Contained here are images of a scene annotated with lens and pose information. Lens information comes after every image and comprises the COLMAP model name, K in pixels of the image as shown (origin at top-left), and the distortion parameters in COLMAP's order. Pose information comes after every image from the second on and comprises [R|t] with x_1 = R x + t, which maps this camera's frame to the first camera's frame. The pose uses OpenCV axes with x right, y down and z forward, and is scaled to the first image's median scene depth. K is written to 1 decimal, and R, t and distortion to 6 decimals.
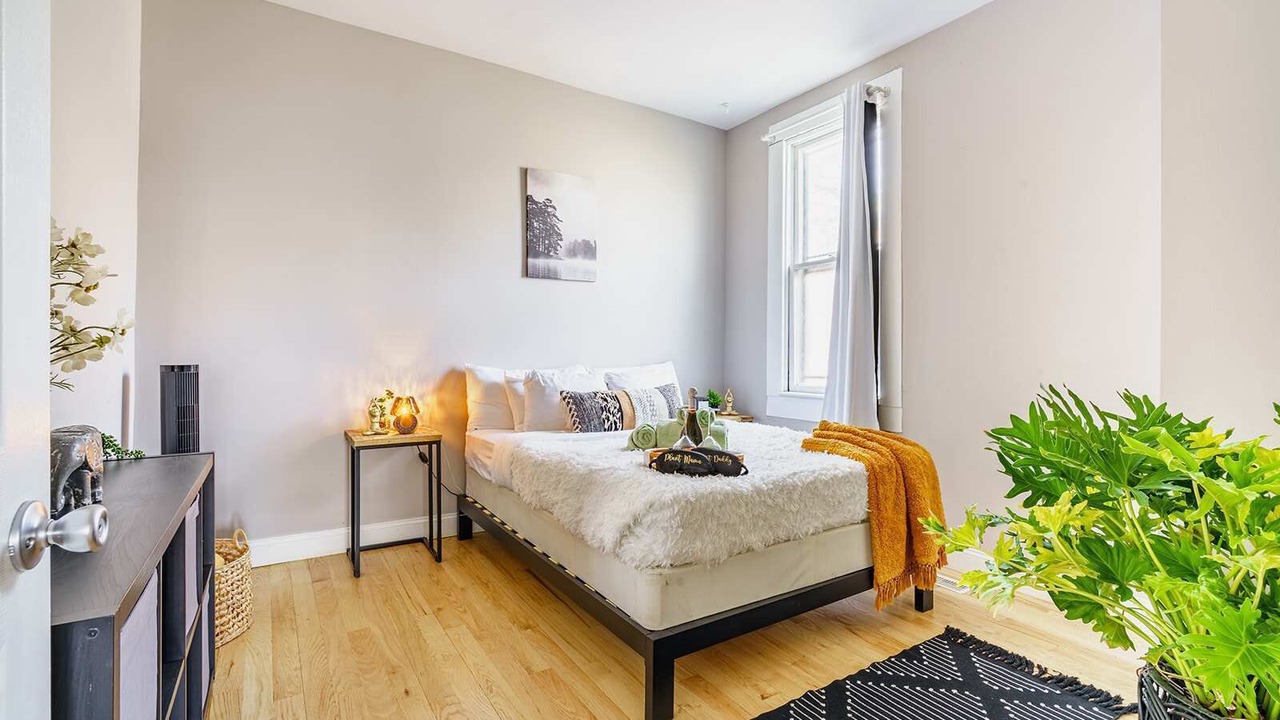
lens RADIAL K [[581.0, 0, 641.4], [0, 581.0, 359.3], [0, 0, 1]] dist [-0.000021, -0.000052]
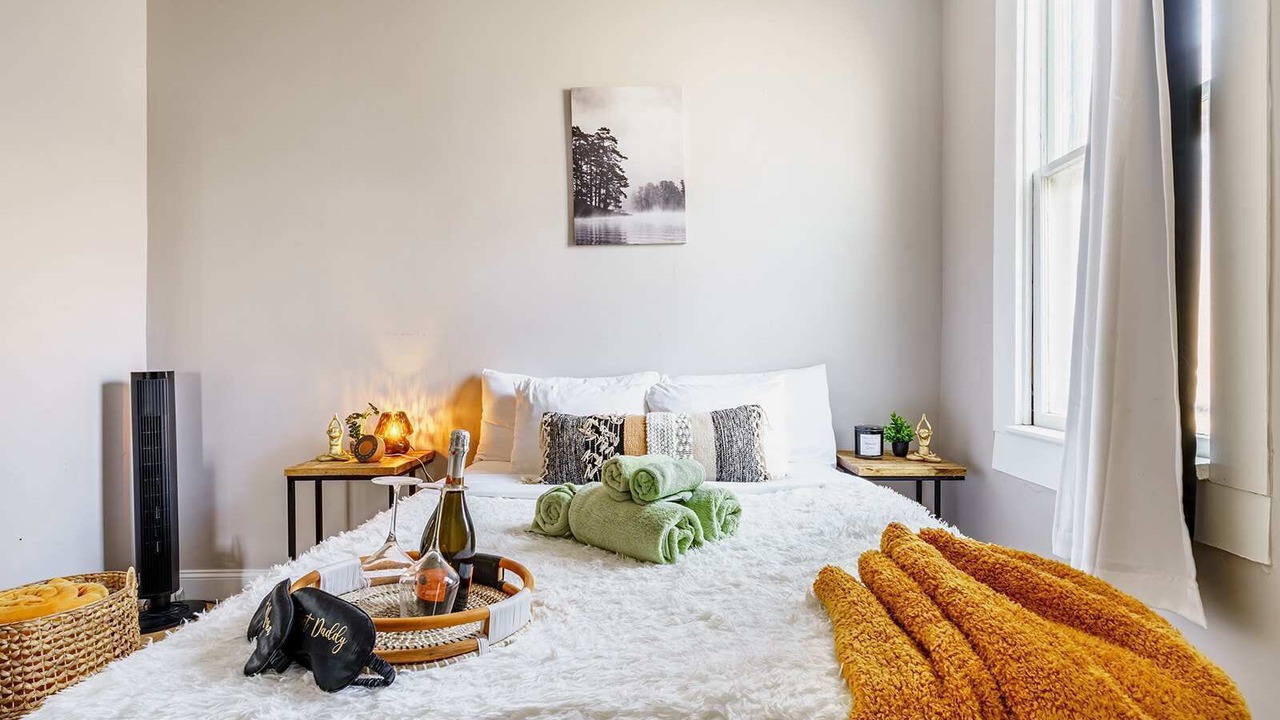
lens RADIAL K [[641.6, 0, 640.0], [0, 641.6, 360.3], [0, 0, 1]] dist [-0.000562, -0.000141]
pose [[0.850657, -0.005936, -0.525687, 0.274628], [0.007104, 0.999975, 0.000204, -0.002302], [0.525673, -0.003907, 0.850678, 0.382544]]
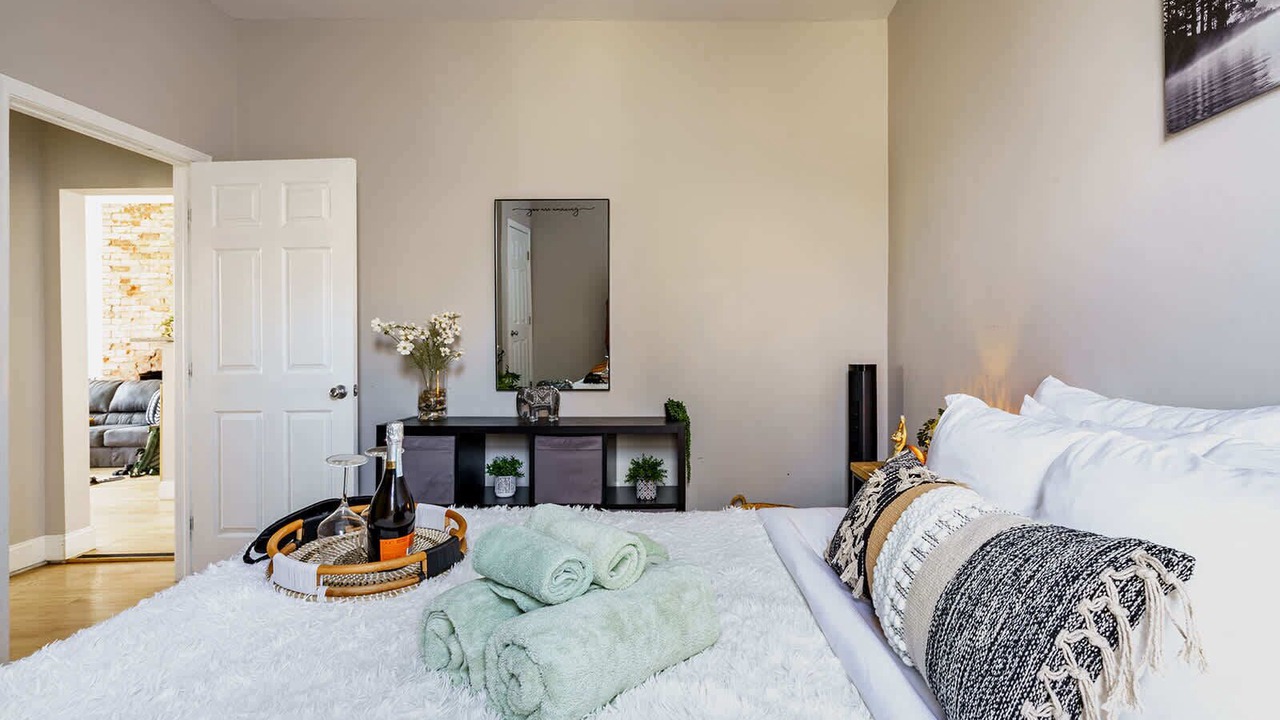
lens RADIAL K [[581.0, 0, 642.7], [0, 581.0, 352.4], [0, 0, 1]] dist [-0.000021, -0.000052]
pose [[-0.533884, 0.002037, -0.845555, 0.260207], [-0.001008, 0.999995, 0.003045, -0.012470], [0.845557, 0.002478, -0.533879, 0.919788]]
